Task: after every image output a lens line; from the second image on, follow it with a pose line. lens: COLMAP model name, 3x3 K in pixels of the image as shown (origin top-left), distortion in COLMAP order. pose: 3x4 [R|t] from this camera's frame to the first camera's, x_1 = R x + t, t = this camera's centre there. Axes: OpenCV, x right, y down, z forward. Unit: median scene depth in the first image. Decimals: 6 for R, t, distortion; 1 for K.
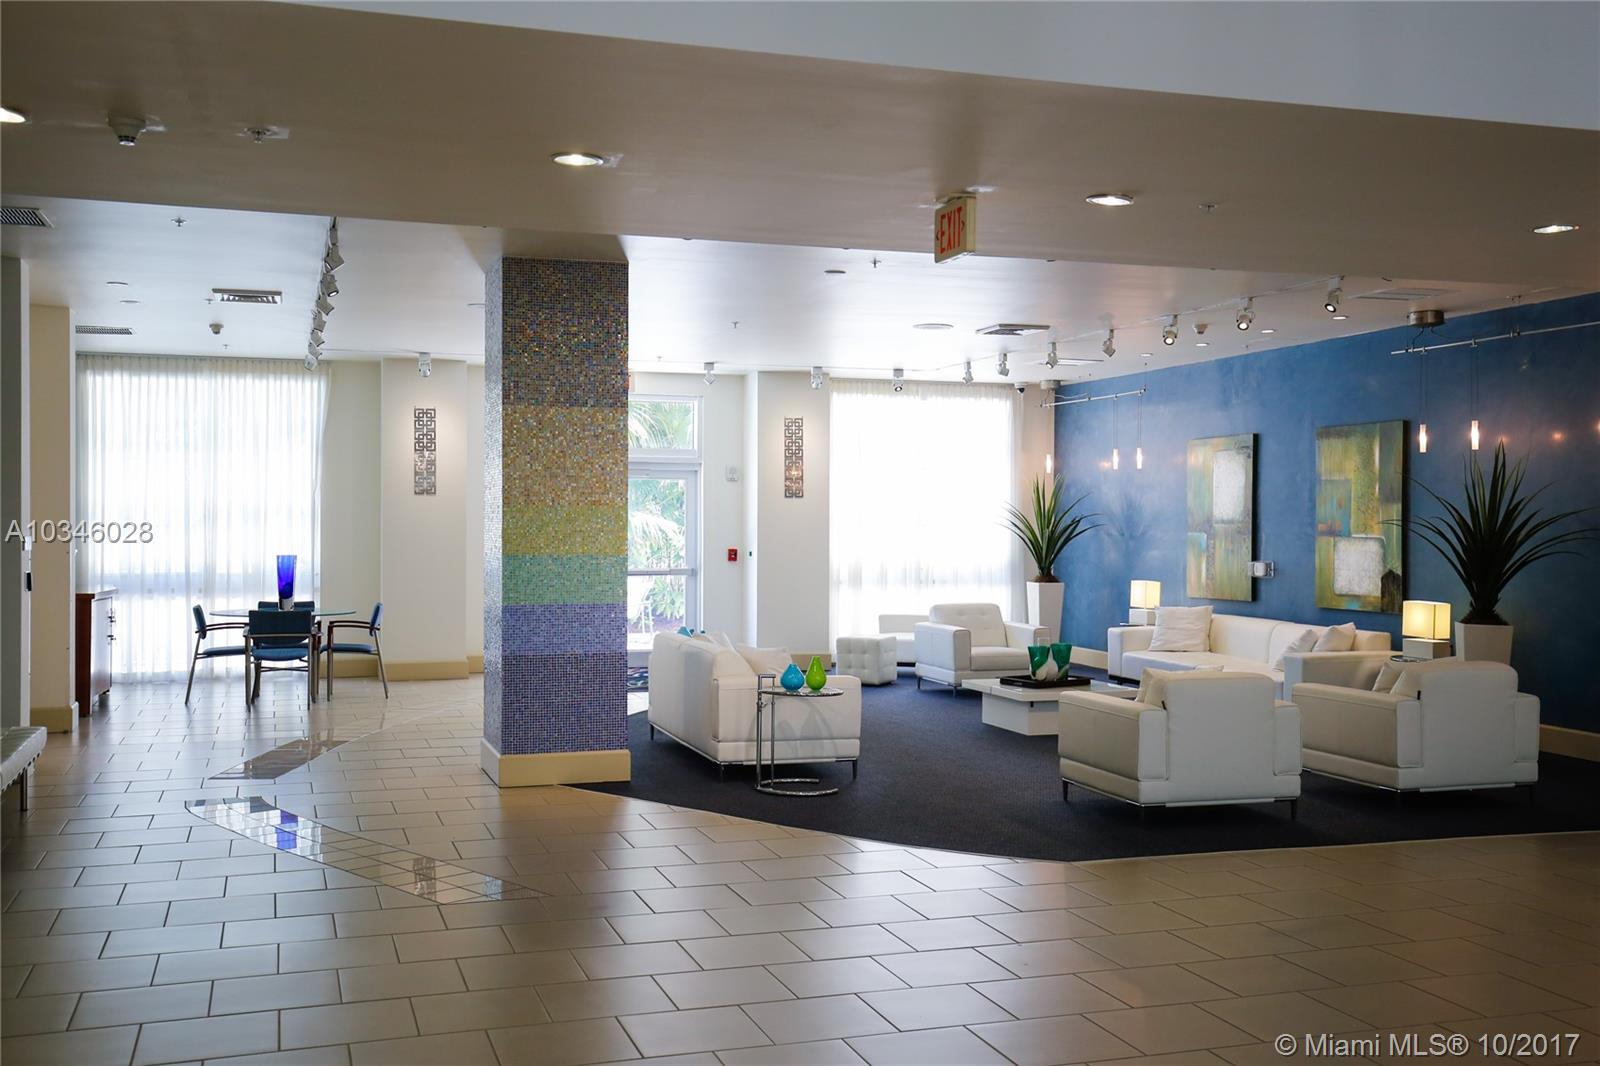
lens RADIAL K [[1527.8, 0, 816.6], [0, 1527.8, 539.2], [0, 0, 1]] dist [0.036453, -0.007404]
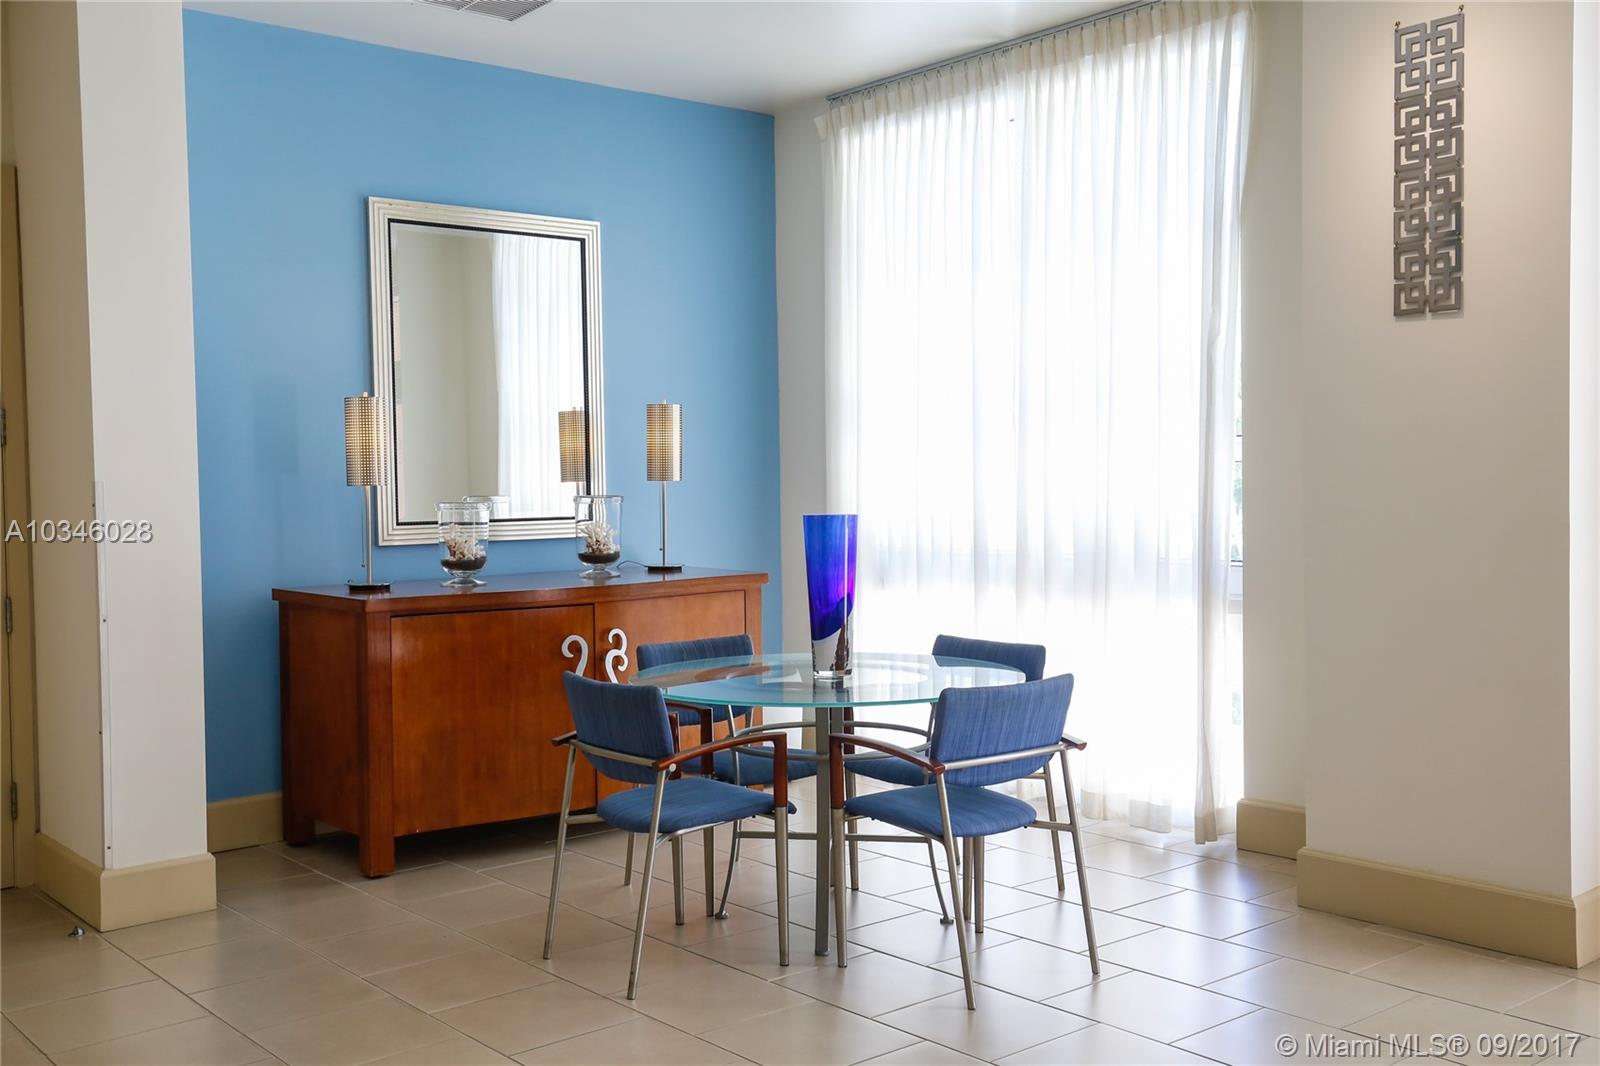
lens RADIAL K [[1527.8, 0, 816.6], [0, 1527.8, 539.2], [0, 0, 1]] dist [0.036453, -0.007404]
pose [[0.384943, 0.027272, -0.922537, -0.022109], [0.006913, 0.999450, 0.032431, 0.004523], [0.922915, -0.018862, 0.384543, 0.772589]]
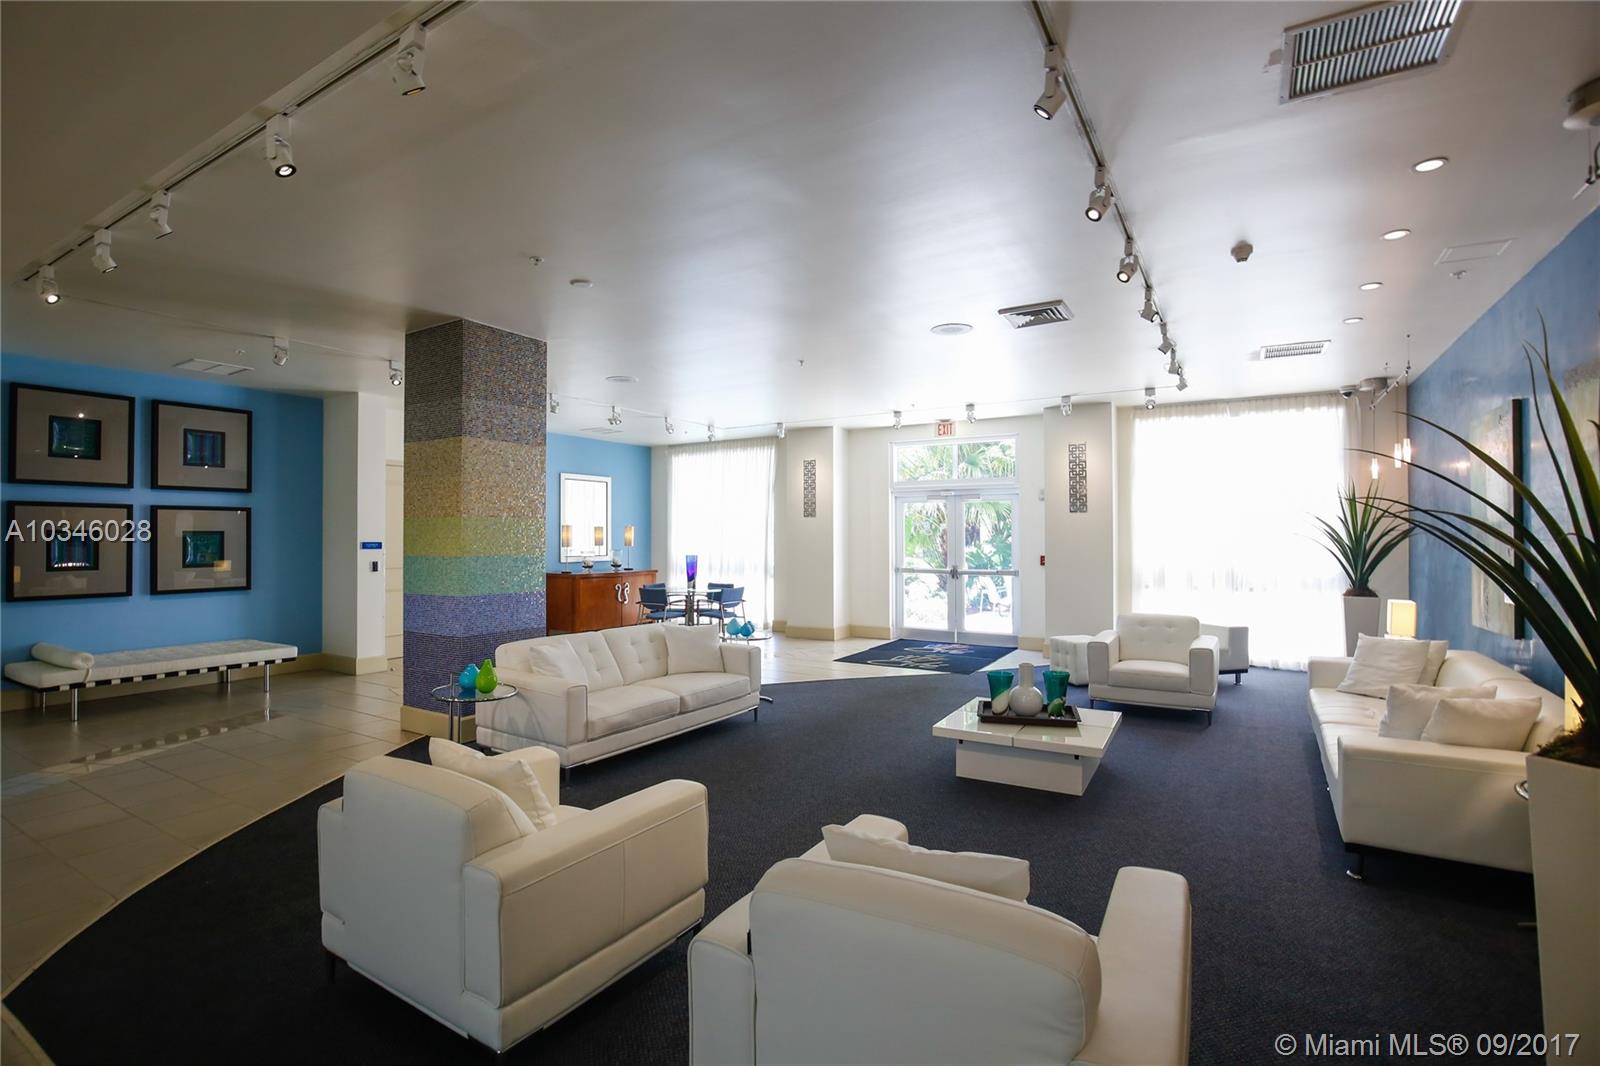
lens RADIAL K [[760.2, 0, 782.8], [0, 760.2, 528.2], [0, 0, 1]] dist [-0.036729, 0.007212]
pose [[0.640950, -0.012602, -0.767479, 0.308225], [-0.006170, 0.999748, -0.021569, -0.001014], [0.767558, 0.018560, 0.640711, 0.494653]]
